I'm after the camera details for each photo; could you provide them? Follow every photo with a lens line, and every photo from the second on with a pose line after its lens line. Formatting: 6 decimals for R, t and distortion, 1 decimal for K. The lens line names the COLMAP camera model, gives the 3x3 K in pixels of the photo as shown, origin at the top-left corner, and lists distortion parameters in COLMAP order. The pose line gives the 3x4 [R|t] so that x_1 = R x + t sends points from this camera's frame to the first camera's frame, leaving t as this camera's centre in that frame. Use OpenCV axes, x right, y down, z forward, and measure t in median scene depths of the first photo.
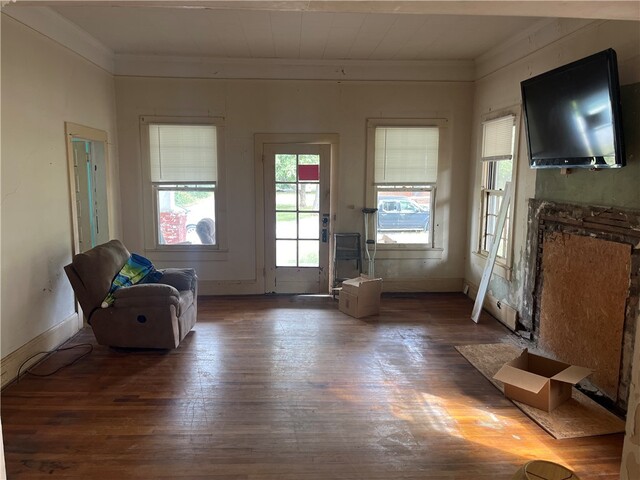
lens RADIAL K [[485.1, 0, 319.9], [0, 485.1, 238.9], [0, 0, 1]] dist [0.014138, 0.002301]
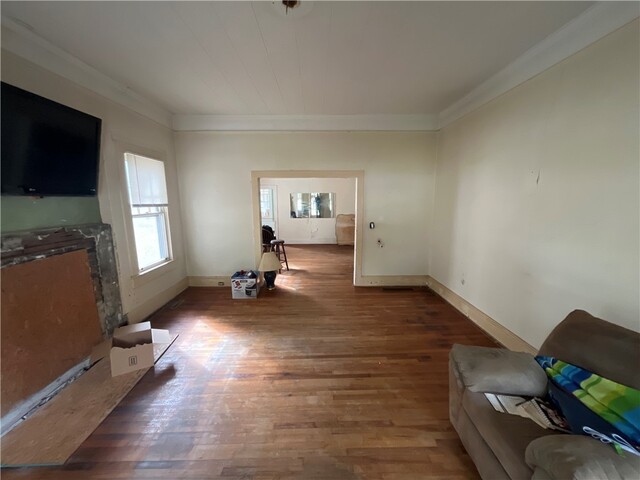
lens RADIAL K [[255.5, 0, 320.5], [0, 255.5, 241.2], [0, 0, 1]] dist [-0.000121, 0.000432]
pose [[-0.999442, -0.010094, 0.031851, -0.113561], [-0.000364, 0.956502, 0.291726, -0.235428], [-0.033410, 0.291552, -0.955971, 1.685620]]
